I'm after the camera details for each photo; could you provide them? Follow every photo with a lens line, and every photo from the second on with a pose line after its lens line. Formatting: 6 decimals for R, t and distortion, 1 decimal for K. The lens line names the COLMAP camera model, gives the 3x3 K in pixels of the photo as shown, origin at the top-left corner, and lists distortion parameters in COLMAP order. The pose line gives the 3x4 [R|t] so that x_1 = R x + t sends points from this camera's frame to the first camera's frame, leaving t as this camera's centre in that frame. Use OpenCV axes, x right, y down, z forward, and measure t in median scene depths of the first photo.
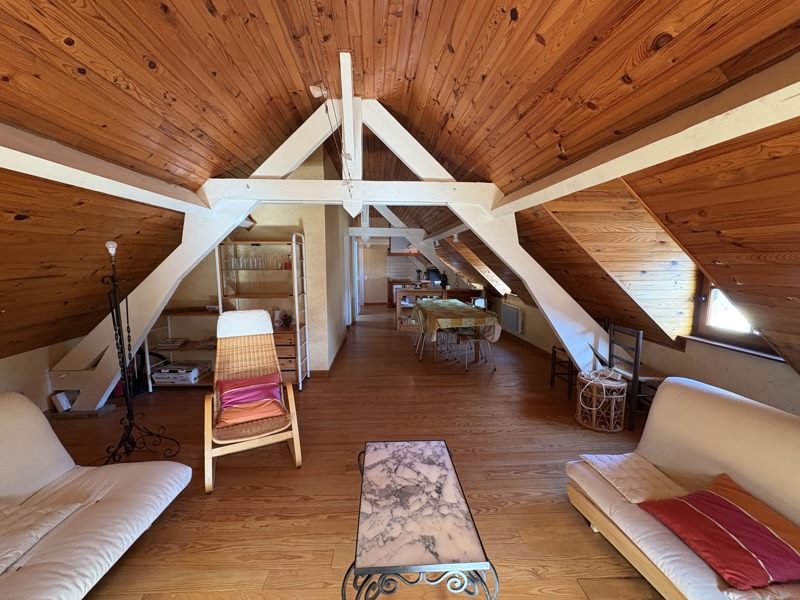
lens RADIAL K [[323.7, 0, 397.3], [0, 323.7, 298.9], [0, 0, 1]] dist [0.009158, -0.000390]
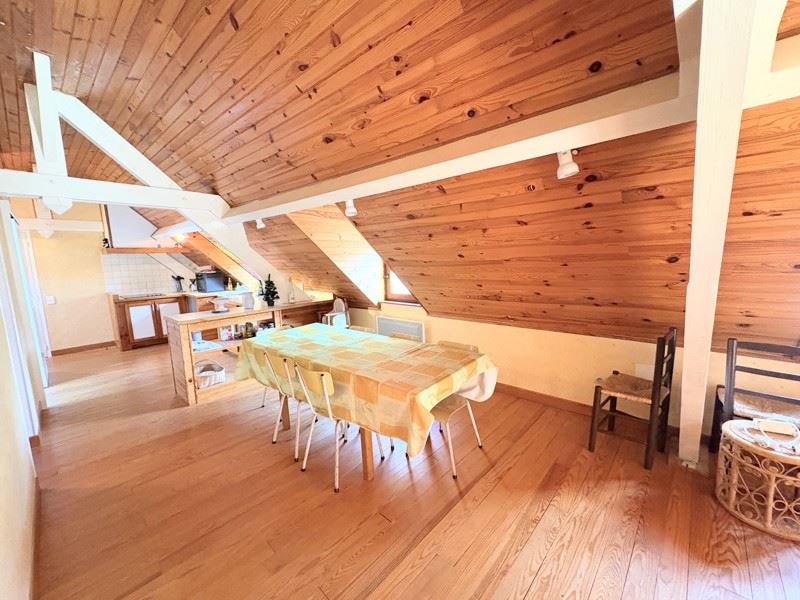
lens RADIAL K [[323.7, 0, 401.9], [0, 323.7, 302.4], [0, 0, 1]] dist [0.009158, -0.000390]
pose [[0.714129, -0.133265, 0.687211, -0.061804], [0.119269, 0.990521, 0.068143, -0.035434], [-0.689778, 0.033301, 0.723254, 0.306616]]
